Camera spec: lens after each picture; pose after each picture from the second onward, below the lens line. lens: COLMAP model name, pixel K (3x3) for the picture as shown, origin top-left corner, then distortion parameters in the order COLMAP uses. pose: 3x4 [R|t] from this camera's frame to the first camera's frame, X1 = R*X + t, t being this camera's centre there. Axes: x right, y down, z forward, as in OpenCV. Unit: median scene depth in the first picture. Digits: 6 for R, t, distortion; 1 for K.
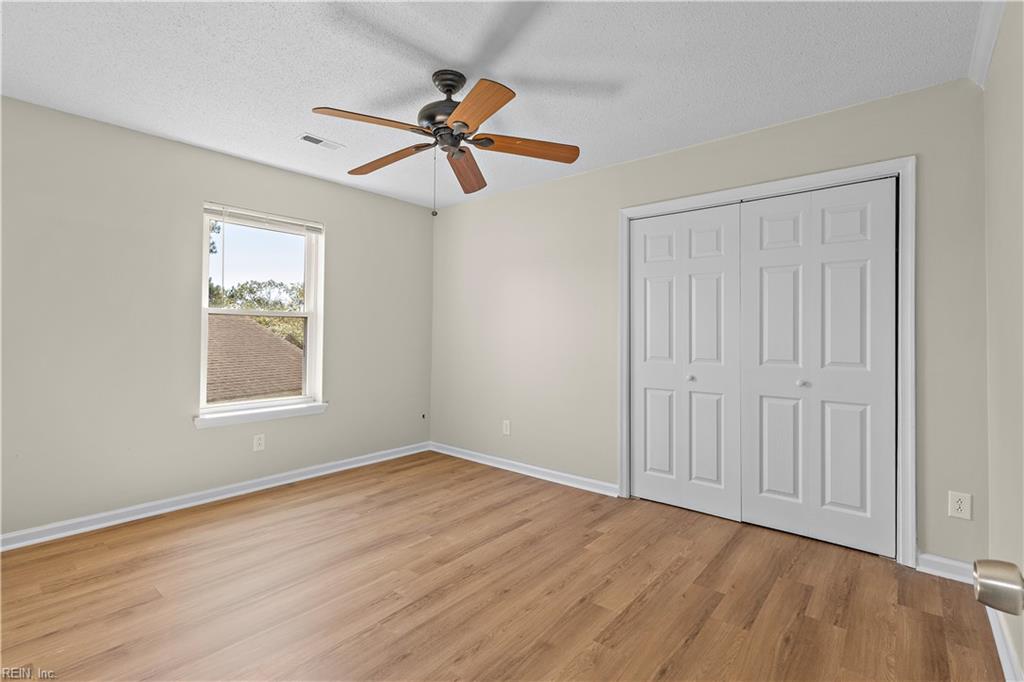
lens RADIAL K [[473.4, 0, 510.4], [0, 473.4, 338.0], [0, 0, 1]] dist [0.009616, 0.000737]
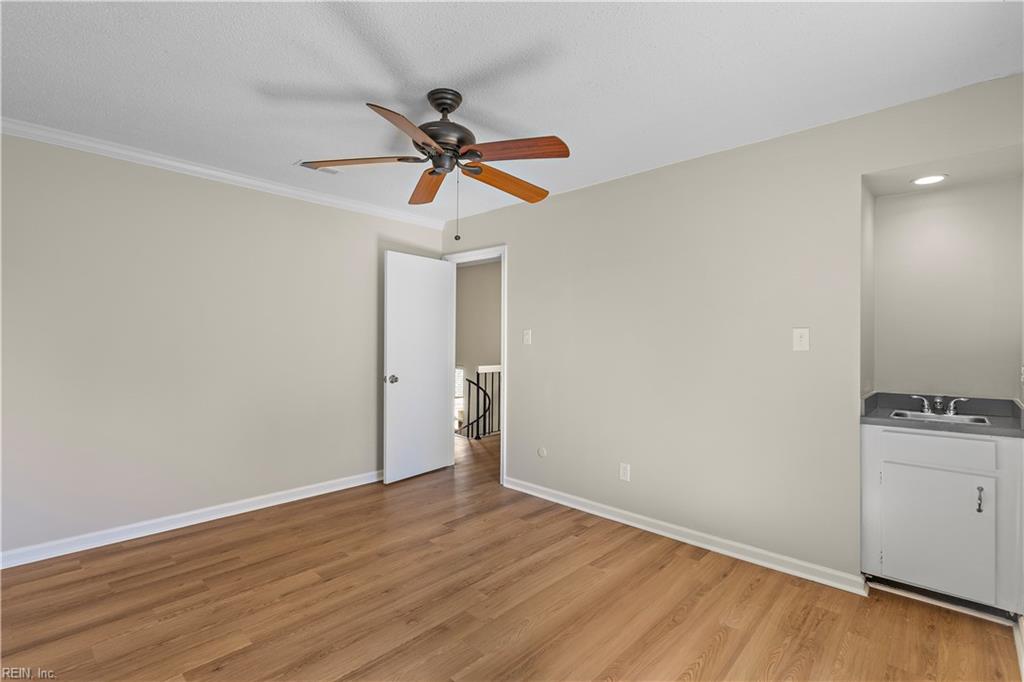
lens RADIAL K [[473.4, 0, 510.4], [0, 473.4, 338.0], [0, 0, 1]] dist [0.009616, 0.000737]
pose [[-0.998296, -0.013605, 0.056752, -0.350791], [-0.013342, 0.999898, 0.005014, -0.062293], [-0.056814, 0.004249, -0.998376, 2.089726]]
